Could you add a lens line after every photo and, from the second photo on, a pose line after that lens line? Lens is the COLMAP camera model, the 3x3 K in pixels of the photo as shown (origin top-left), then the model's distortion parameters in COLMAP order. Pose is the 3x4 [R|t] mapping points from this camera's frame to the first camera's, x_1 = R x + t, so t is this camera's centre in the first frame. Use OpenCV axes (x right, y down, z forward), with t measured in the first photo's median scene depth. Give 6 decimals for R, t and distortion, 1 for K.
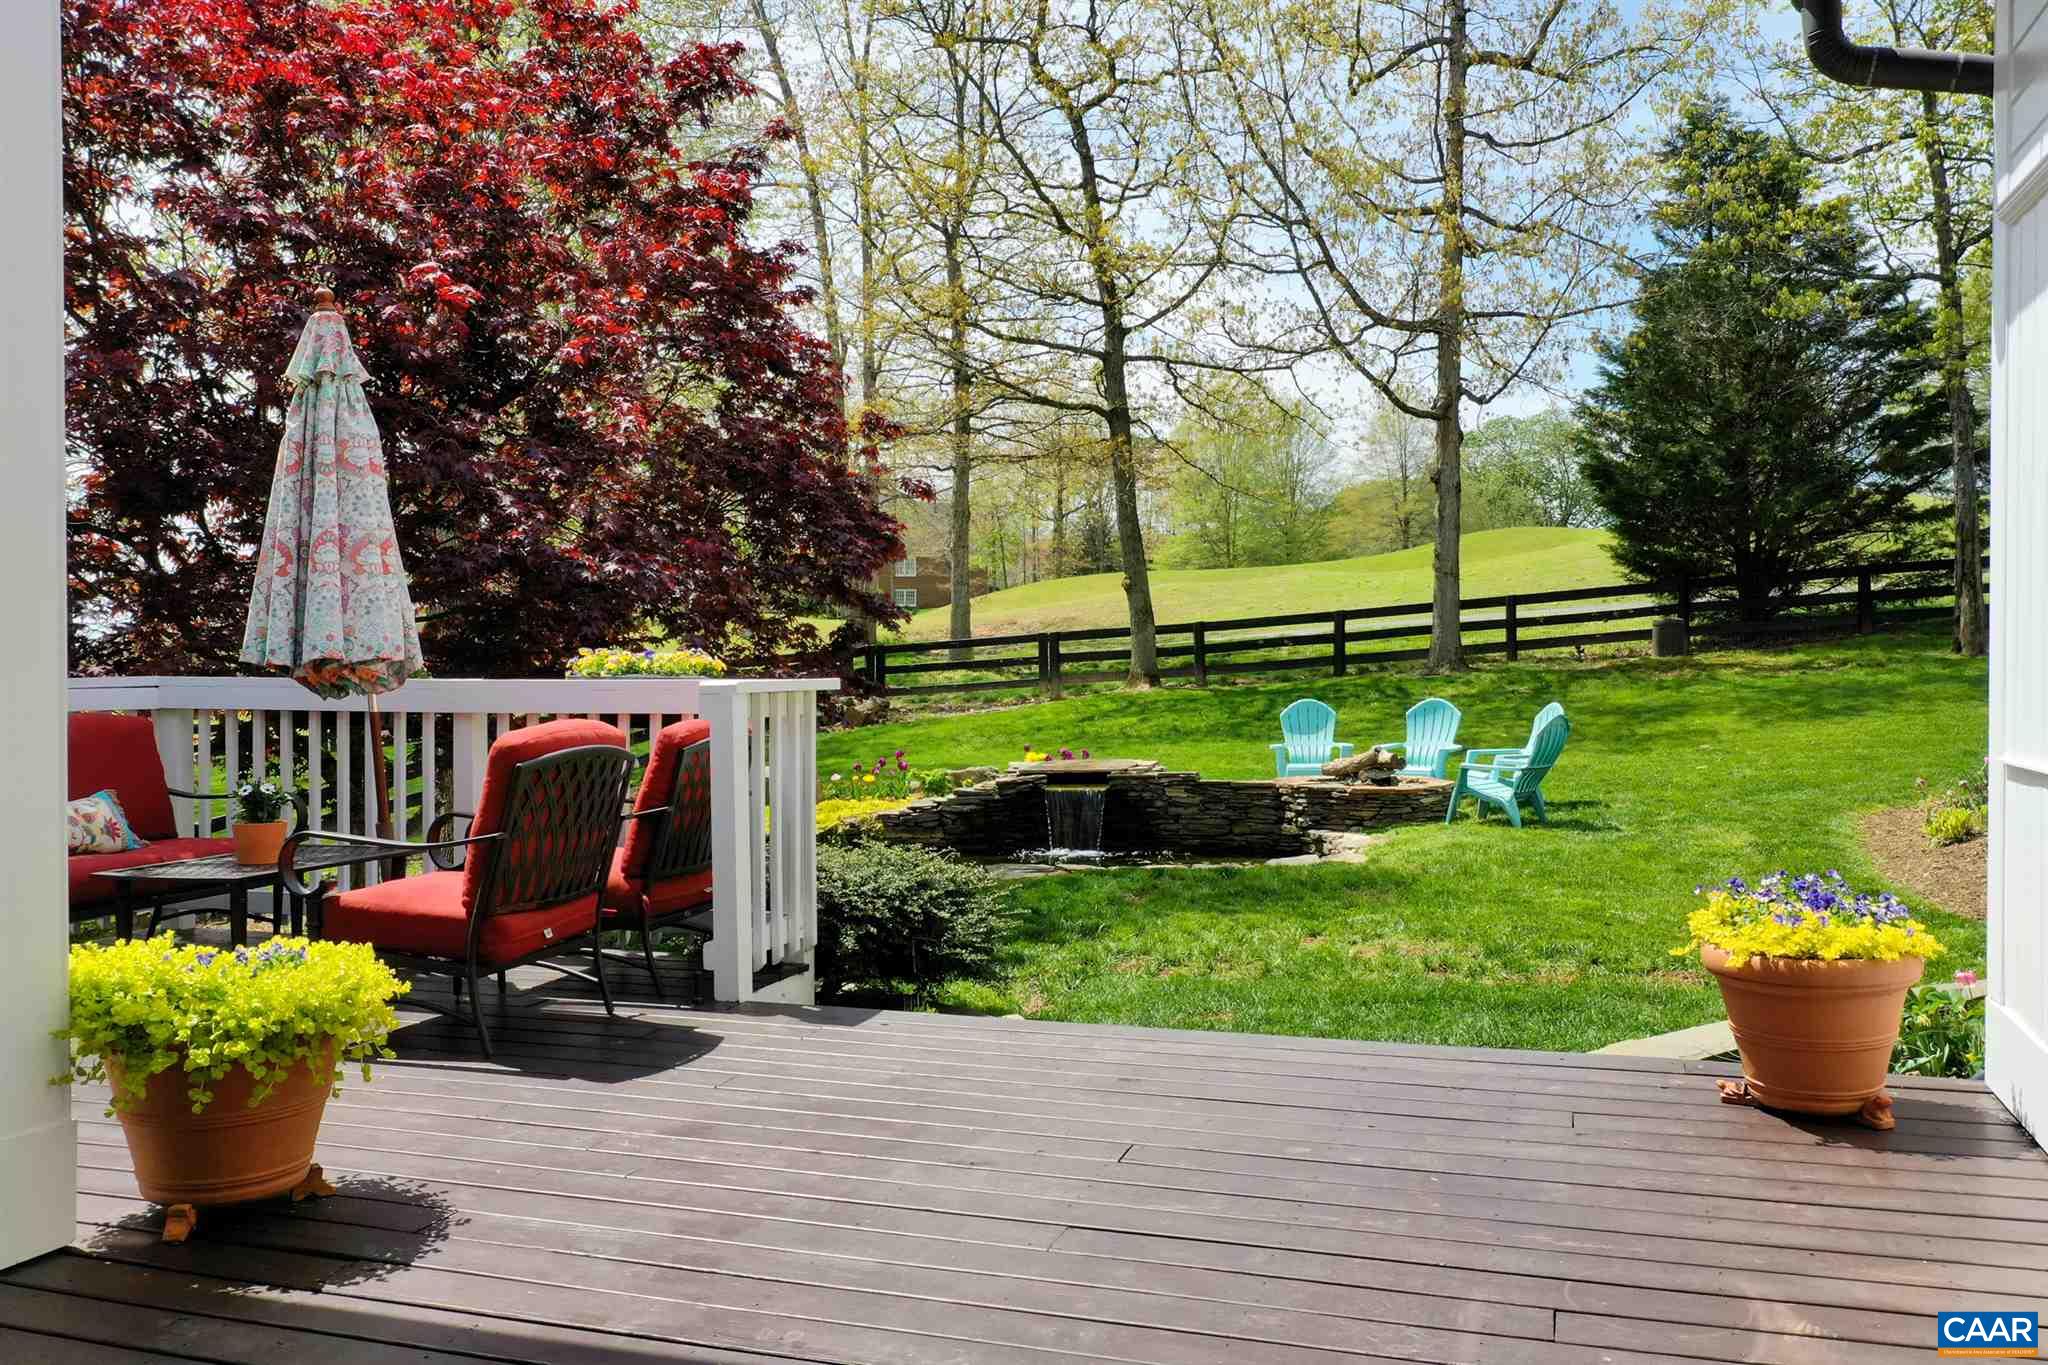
lens RADIAL K [[1605.8, 0, 1025.0], [0, 1605.8, 743.7], [0, 0, 1]] dist [-0.004050, 0.006025]
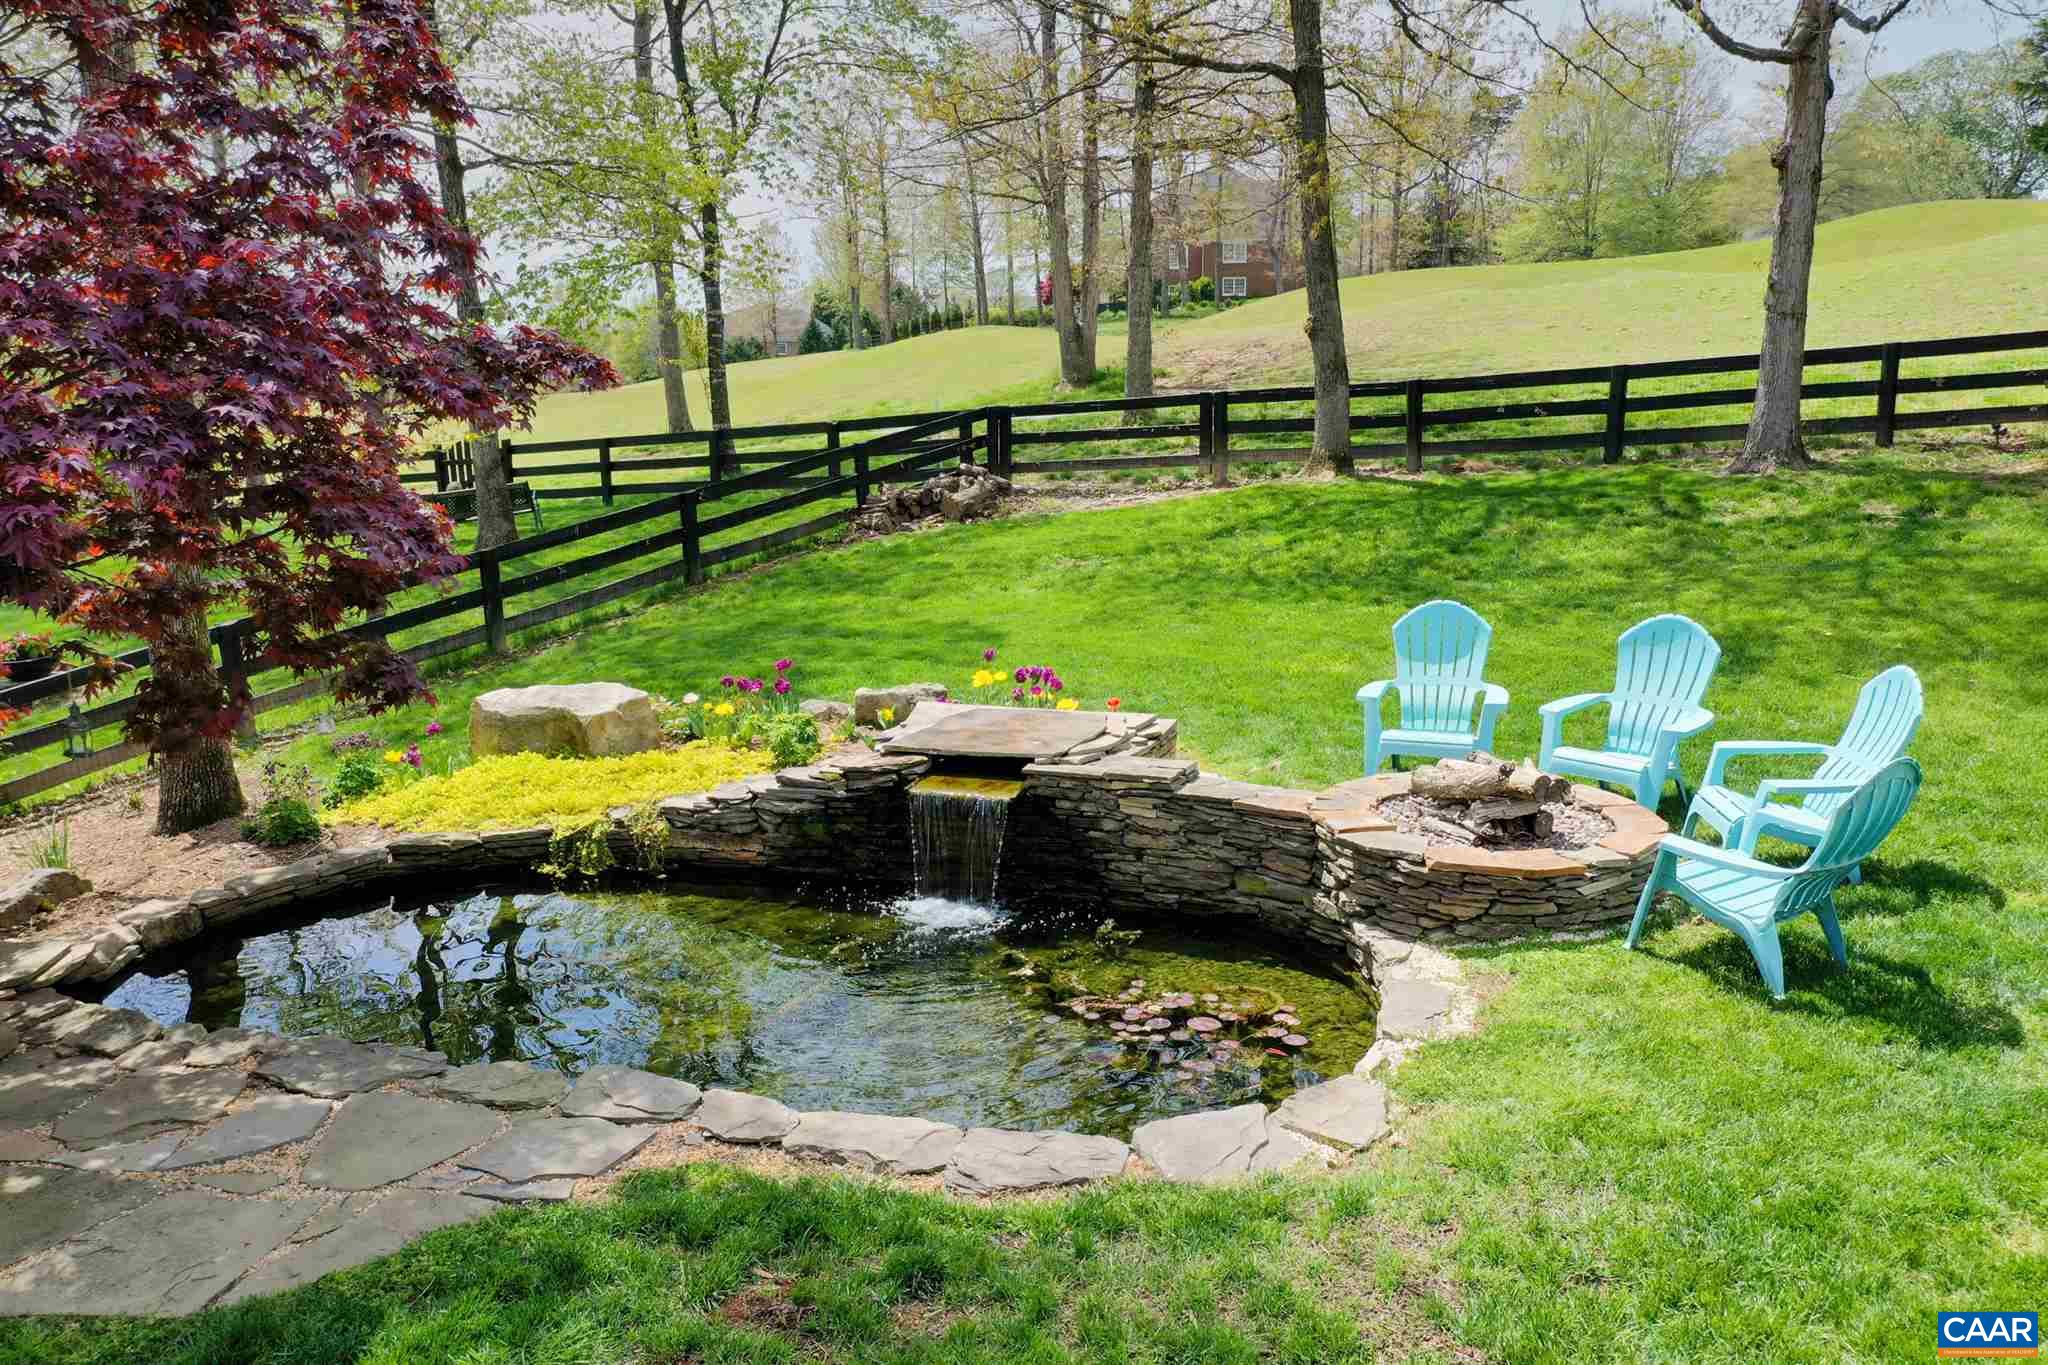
lens RADIAL K [[1605.8, 0, 1025.0], [0, 1605.8, 743.7], [0, 0, 1]] dist [-0.004050, 0.006025]
pose [[0.978496, 0.039129, -0.202519, 0.096155], [-0.000506, 0.982294, 0.187345, -0.054355], [0.206263, -0.183214, 0.961191, 0.269978]]
